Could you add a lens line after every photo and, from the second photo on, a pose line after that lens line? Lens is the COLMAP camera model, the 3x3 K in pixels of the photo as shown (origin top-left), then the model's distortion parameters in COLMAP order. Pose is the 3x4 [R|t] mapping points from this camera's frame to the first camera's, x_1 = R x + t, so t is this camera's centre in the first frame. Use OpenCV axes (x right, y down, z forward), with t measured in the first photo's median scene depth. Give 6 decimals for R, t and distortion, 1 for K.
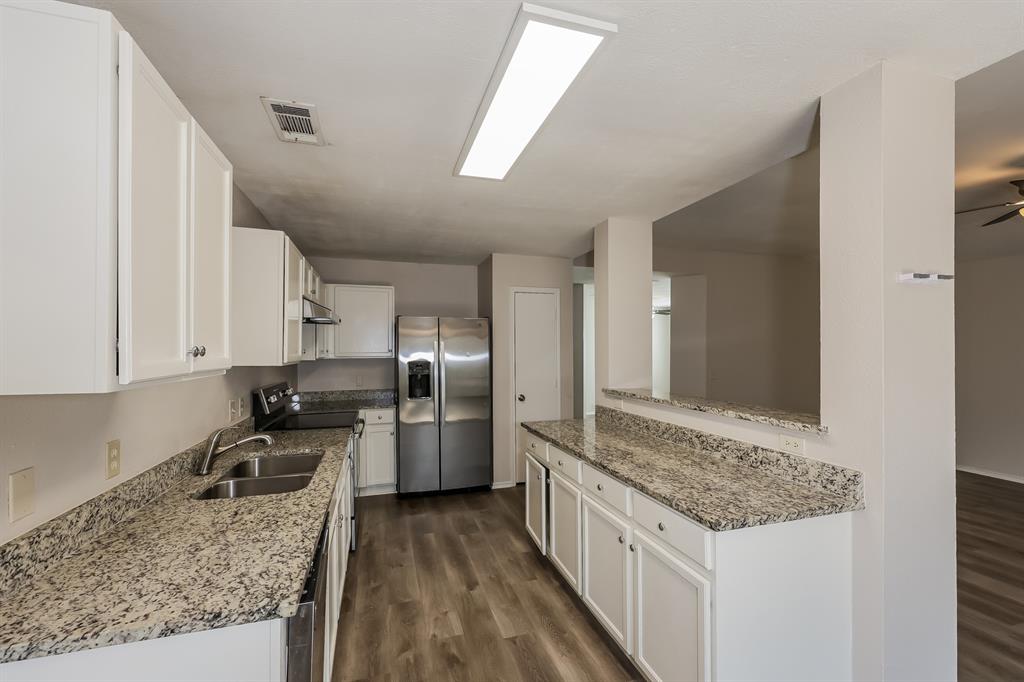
lens RADIAL K [[428.8, 0, 507.2], [0, 428.8, 349.7], [0, 0, 1]] dist [0.002084, 0.000233]
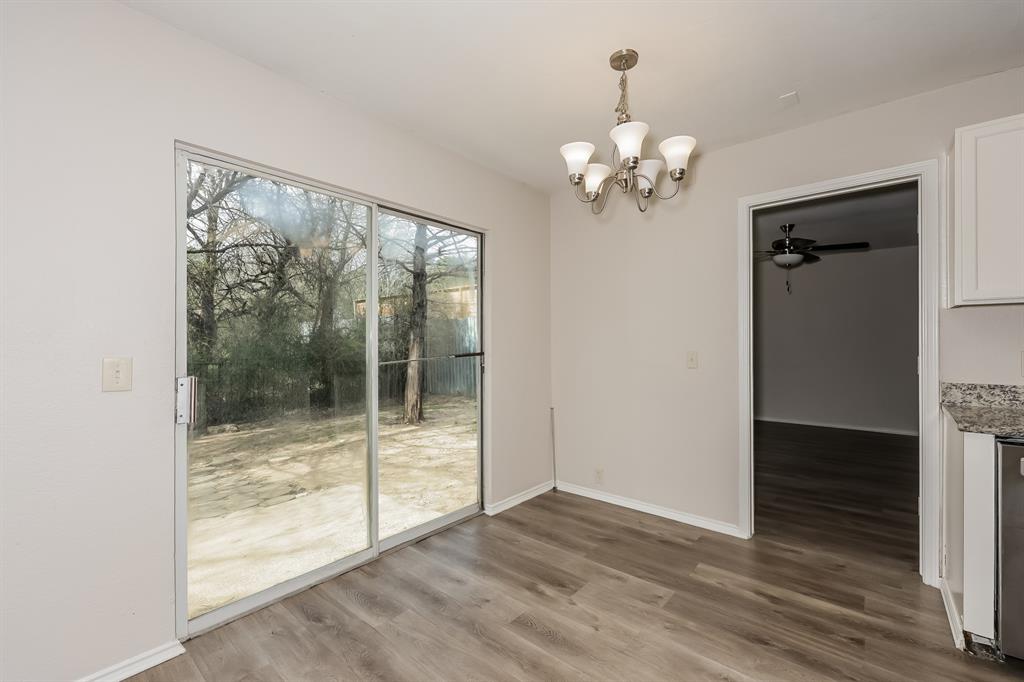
lens RADIAL K [[422.8, 0, 524.3], [0, 422.8, 342.3], [0, 0, 1]] dist [0.002983, 0.000239]
pose [[-0.835197, 0.001600, -0.549948, 0.865272], [0.004926, 0.999977, -0.004571, 0.118207], [0.549928, -0.006527, -0.835186, 0.659386]]
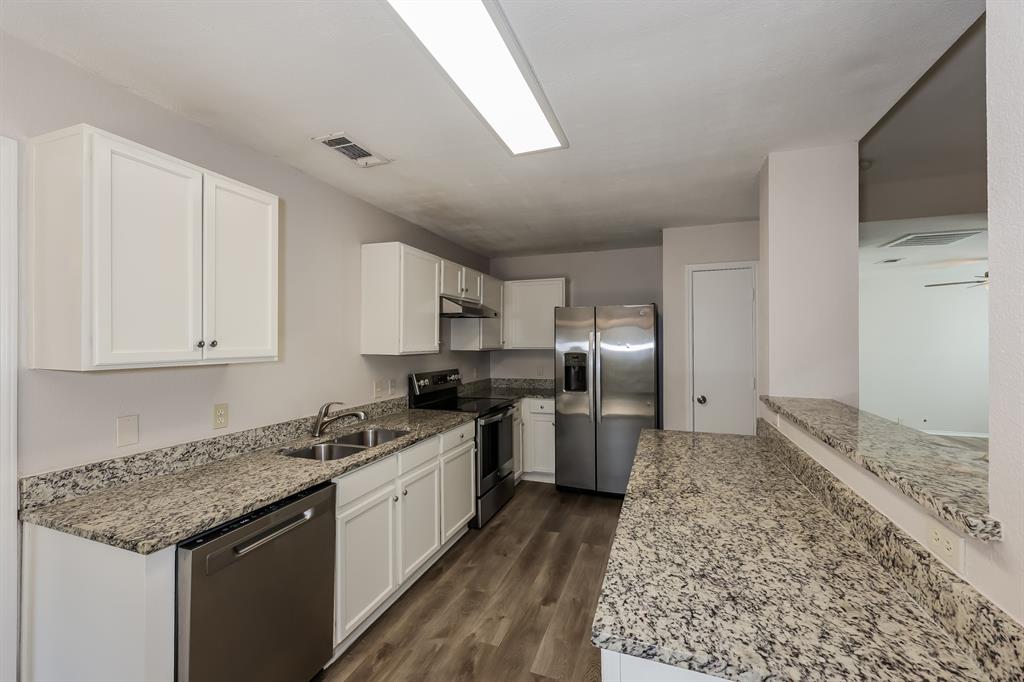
lens RADIAL K [[420.2, 0, 507.9], [0, 420.2, 340.2], [0, 0, 1]] dist [0.000193, 0.000039]
pose [[0.794678, -0.002715, -0.607025, 0.492946], [0.002301, 0.999996, -0.001461, -0.001208], [0.607027, -0.000236, 0.794681, 0.302124]]
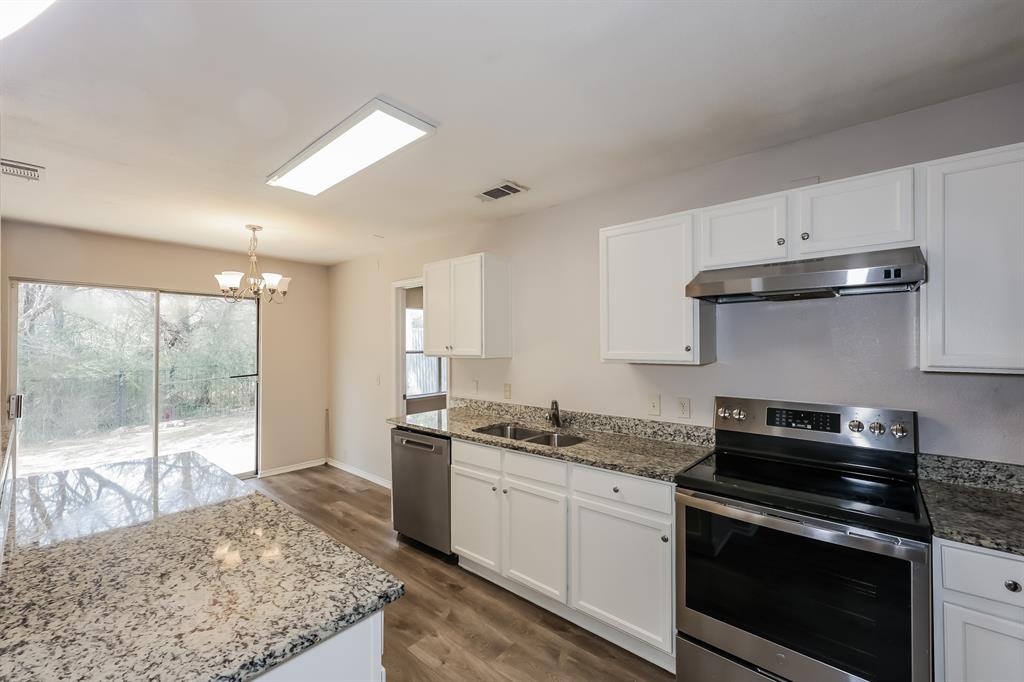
lens RADIAL K [[414.8, 0, 513.6], [0, 414.8, 341.9], [0, 0, 1]] dist [-0.001210, -0.000119]
pose [[-0.846685, 0.001303, -0.532092, 0.192743], [0.005240, 0.999969, -0.005890, -0.005248], [0.532068, -0.007775, -0.846666, 1.993736]]
